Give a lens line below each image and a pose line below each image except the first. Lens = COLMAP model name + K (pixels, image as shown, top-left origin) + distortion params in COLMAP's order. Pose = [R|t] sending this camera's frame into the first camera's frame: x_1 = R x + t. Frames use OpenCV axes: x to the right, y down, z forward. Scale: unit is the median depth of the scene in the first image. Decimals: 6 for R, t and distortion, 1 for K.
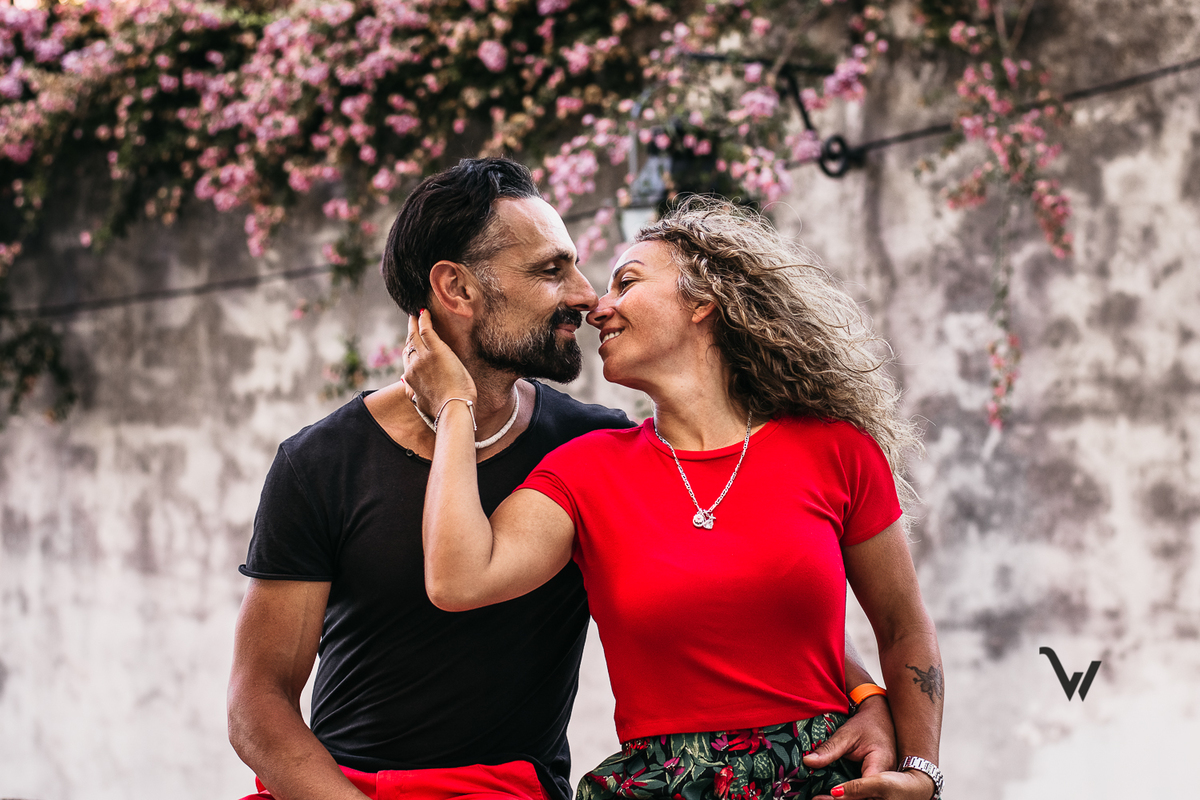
lens RADIAL K [[2523.4, 0, 600.0], [0, 2523.4, 400.0], [0, 0, 1]] dist [-0.423058, 2.139564]
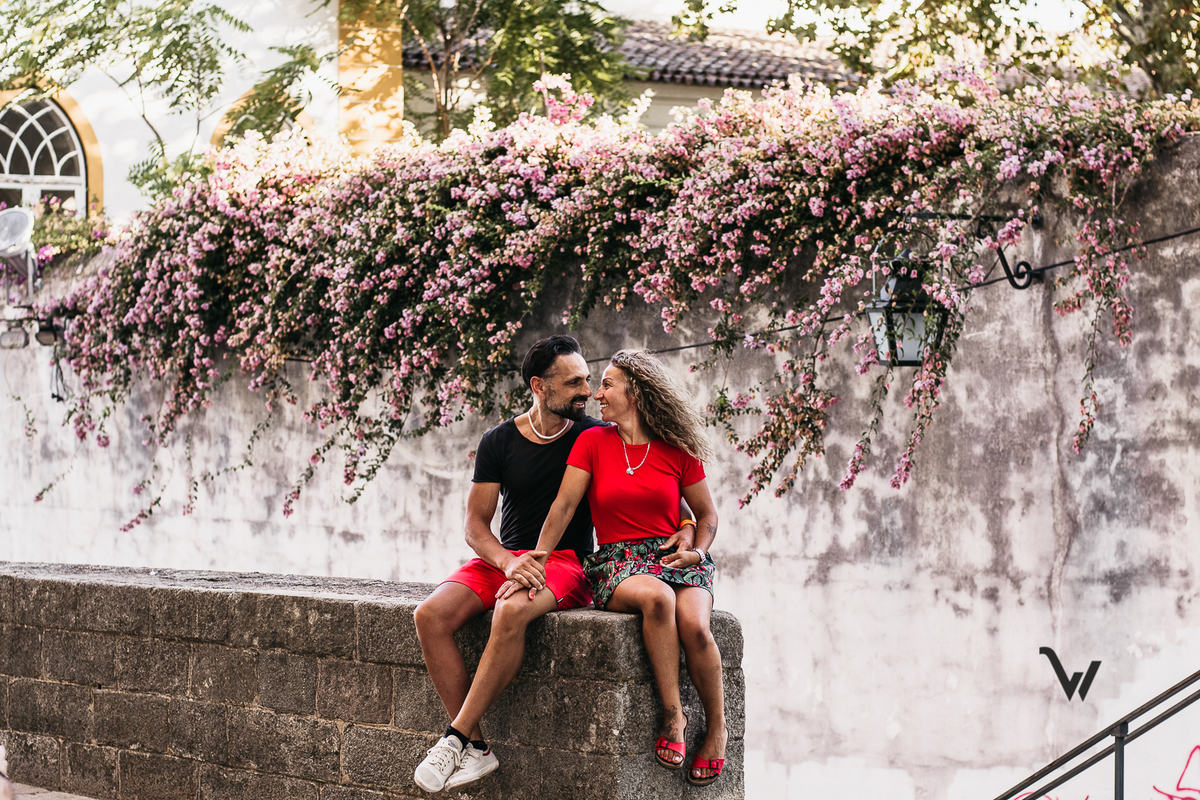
lens RADIAL K [[2523.4, 0, 600.0], [0, 2523.4, 400.0], [0, 0, 1]] dist [-0.423058, 2.139564]
pose [[0.968179, 0.015027, -0.249808, 0.216124], [-0.018216, 0.999779, -0.010460, 0.000833], [0.249596, 0.014677, 0.968239, -0.531640]]
